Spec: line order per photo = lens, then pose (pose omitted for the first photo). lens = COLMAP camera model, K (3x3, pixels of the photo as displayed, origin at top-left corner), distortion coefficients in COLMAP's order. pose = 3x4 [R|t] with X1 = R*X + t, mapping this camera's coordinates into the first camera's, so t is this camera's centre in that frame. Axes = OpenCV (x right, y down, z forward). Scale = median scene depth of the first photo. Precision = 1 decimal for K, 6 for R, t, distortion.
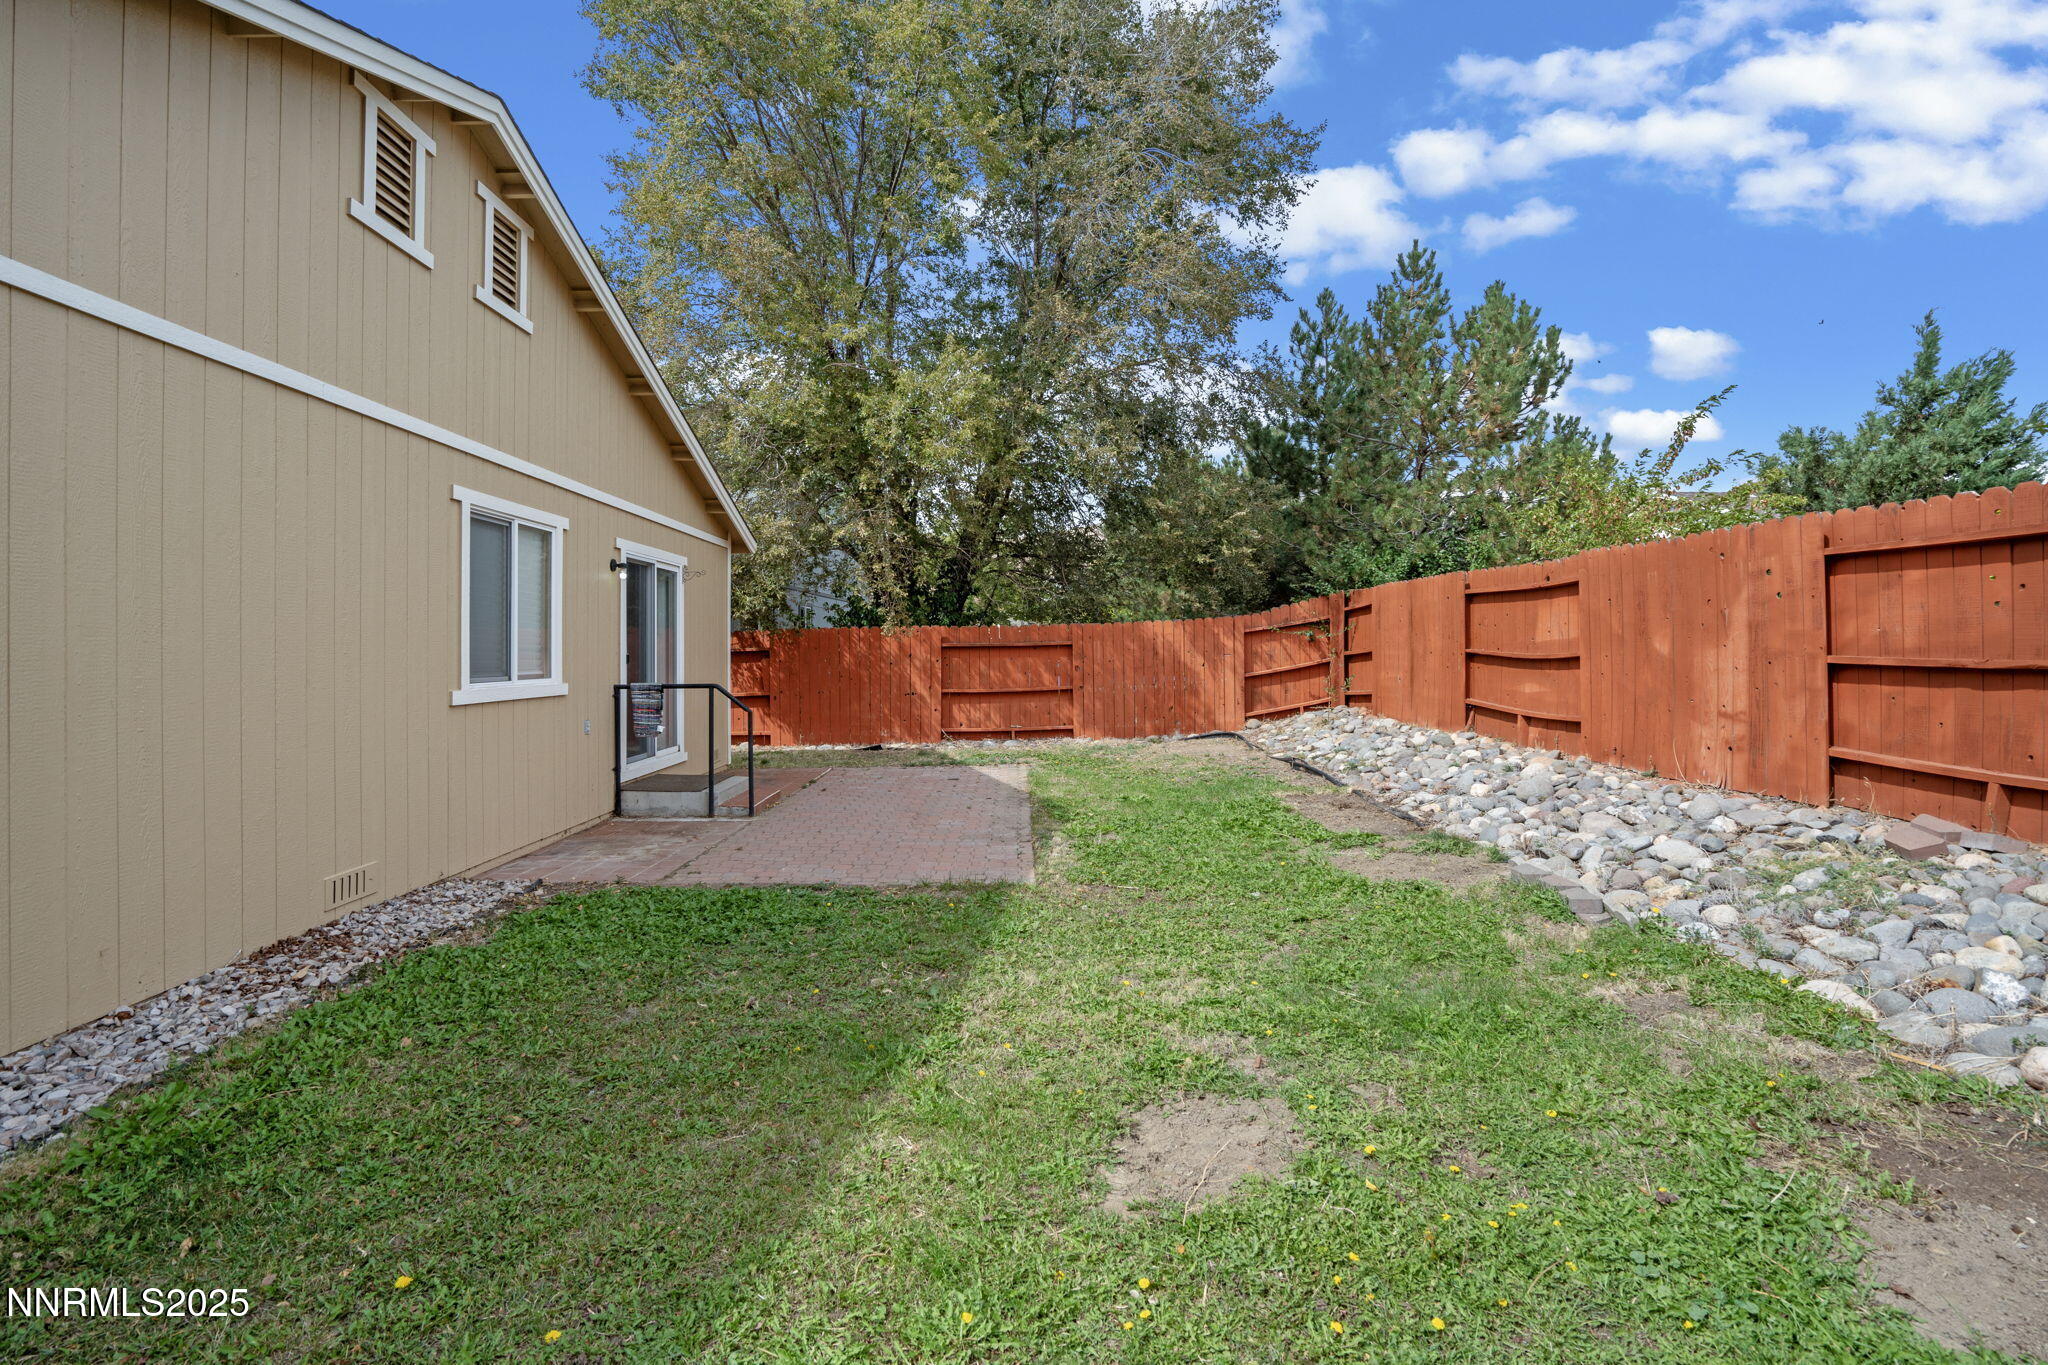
lens RADIAL K [[954.3, 0, 1033.3], [0, 954.3, 637.0], [0, 0, 1]] dist [-0.057328, 0.021083]
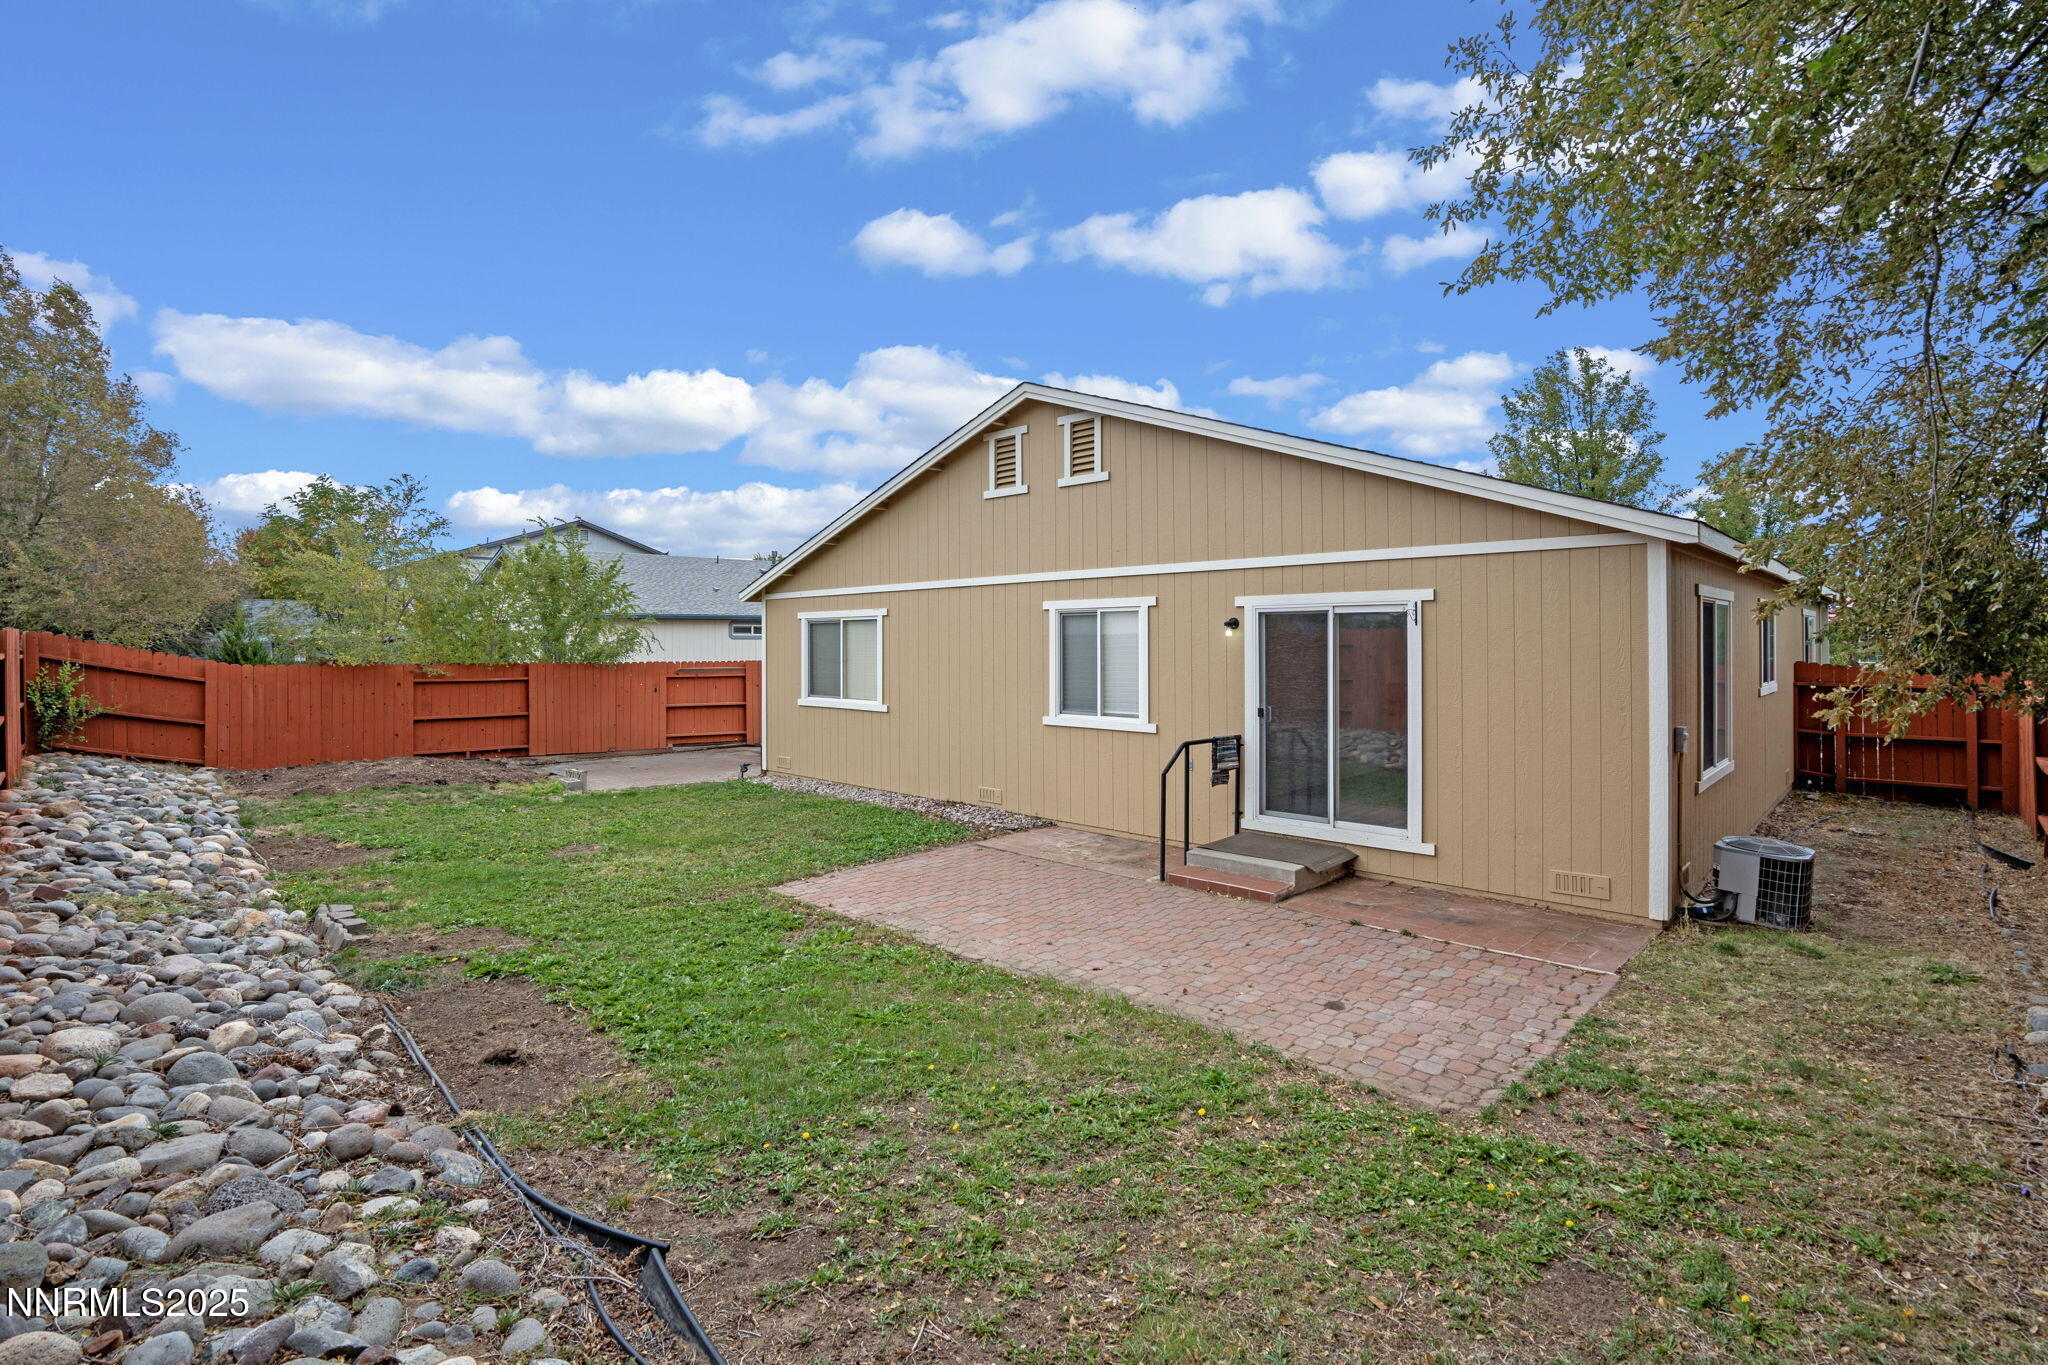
lens RADIAL K [[944.2, 0, 1020.7], [0, 944.2, 674.0], [0, 0, 1]] dist [-0.055815, 0.018020]
pose [[-0.710952, 0.029624, -0.702617, 0.486130], [0.016095, 0.999536, 0.025857, -0.049790], [0.703057, 0.007074, -0.711099, 1.578980]]
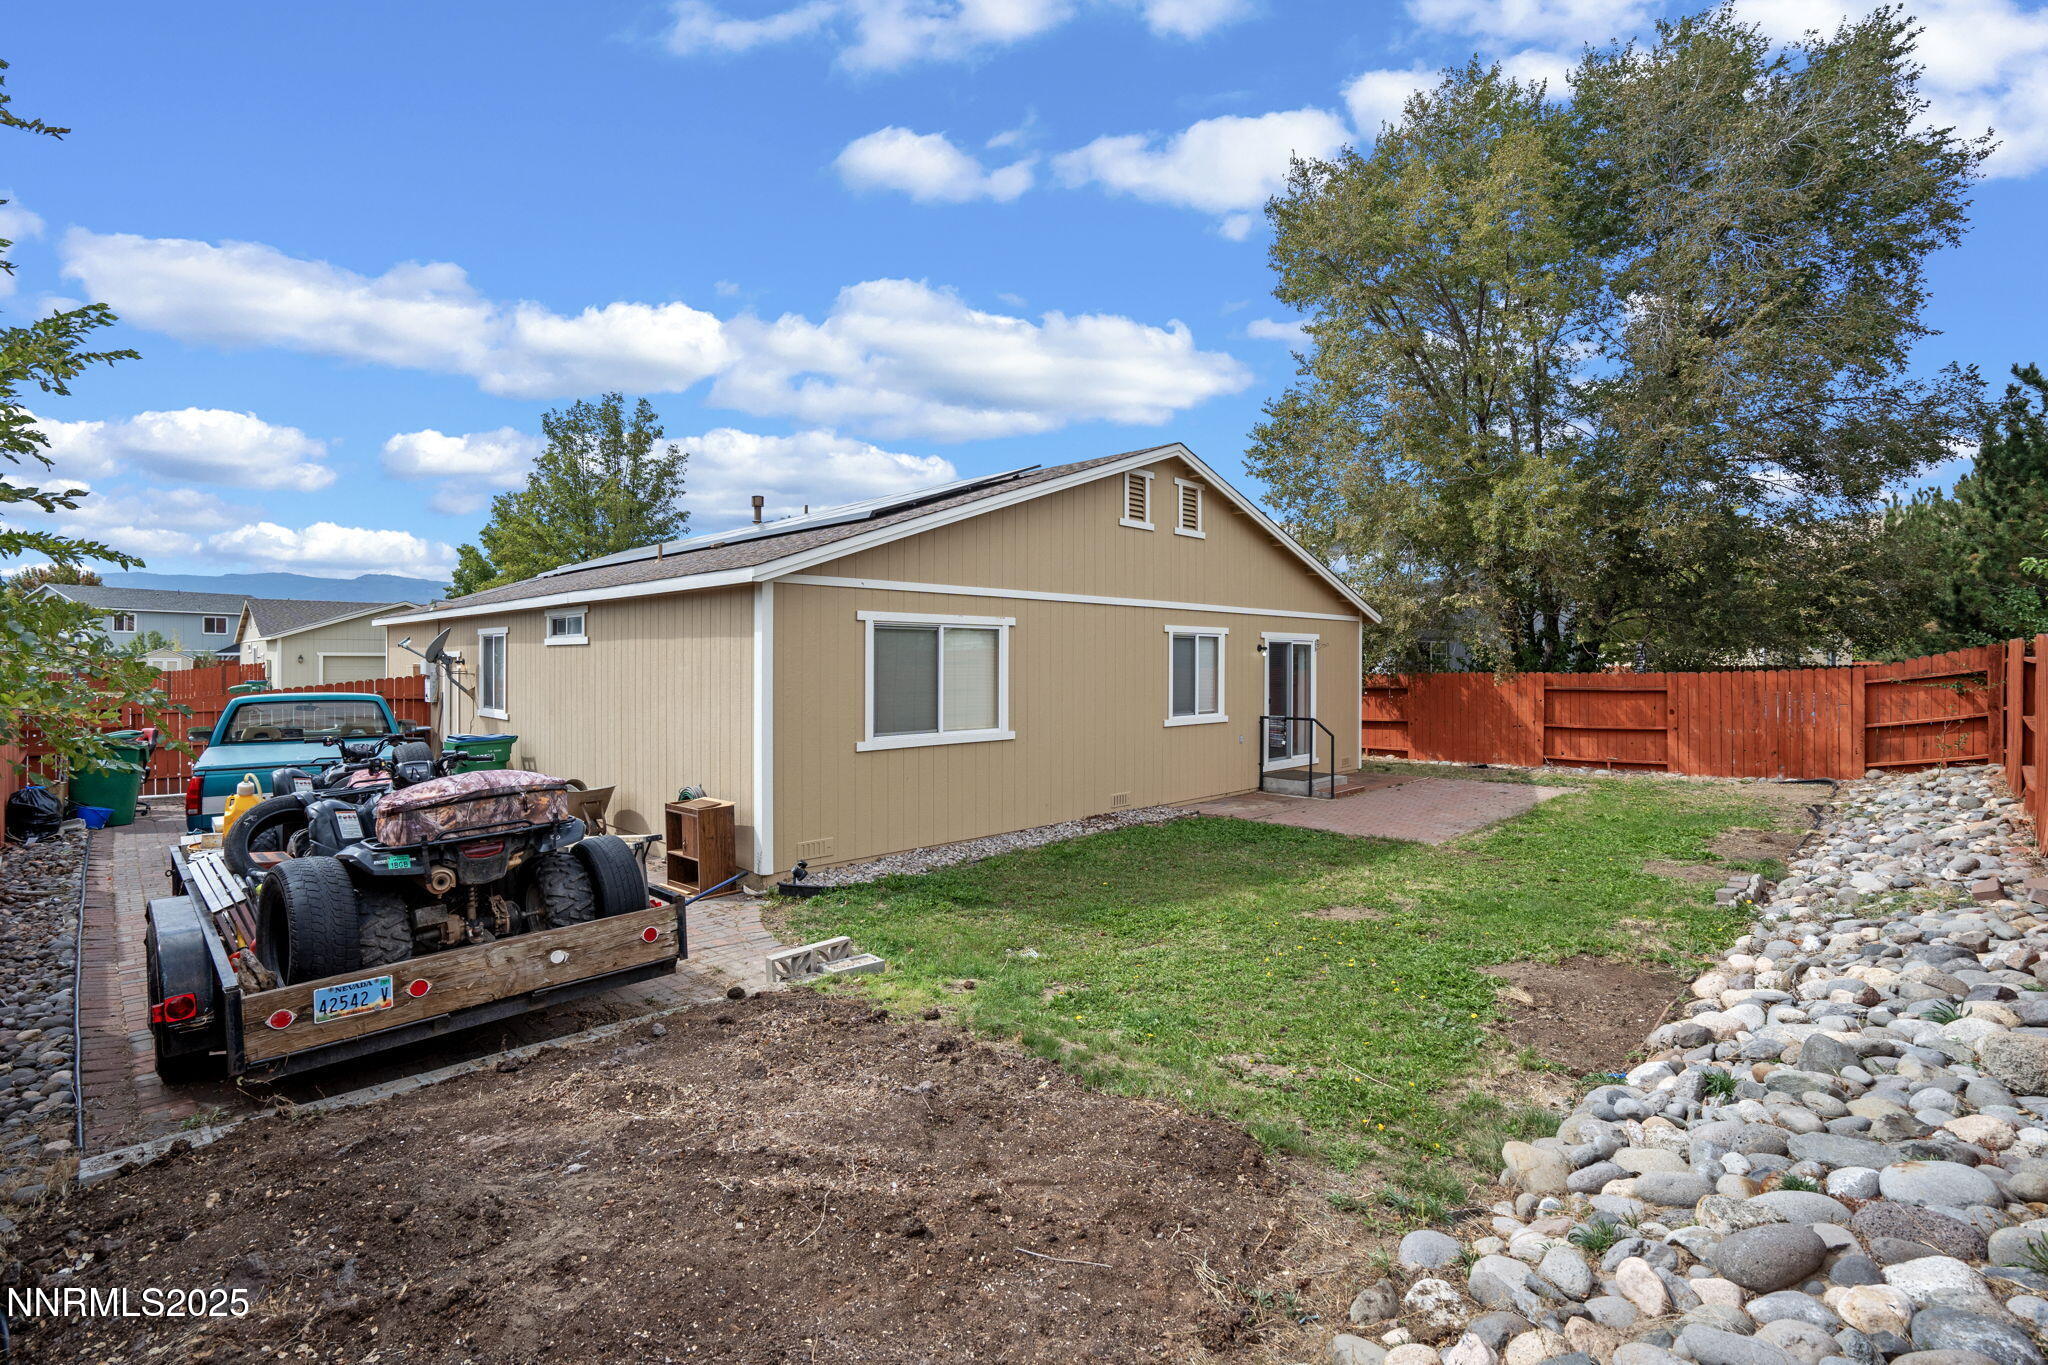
lens RADIAL K [[940.8, 0, 1031.3], [0, 940.8, 656.0], [0, 0, 1]] dist [-0.053845, 0.018713]
pose [[0.695343, 0.003271, -0.718671, 0.511610], [0.004045, 0.999956, 0.008464, -0.077291], [0.718667, -0.008792, 0.695299, -0.517180]]
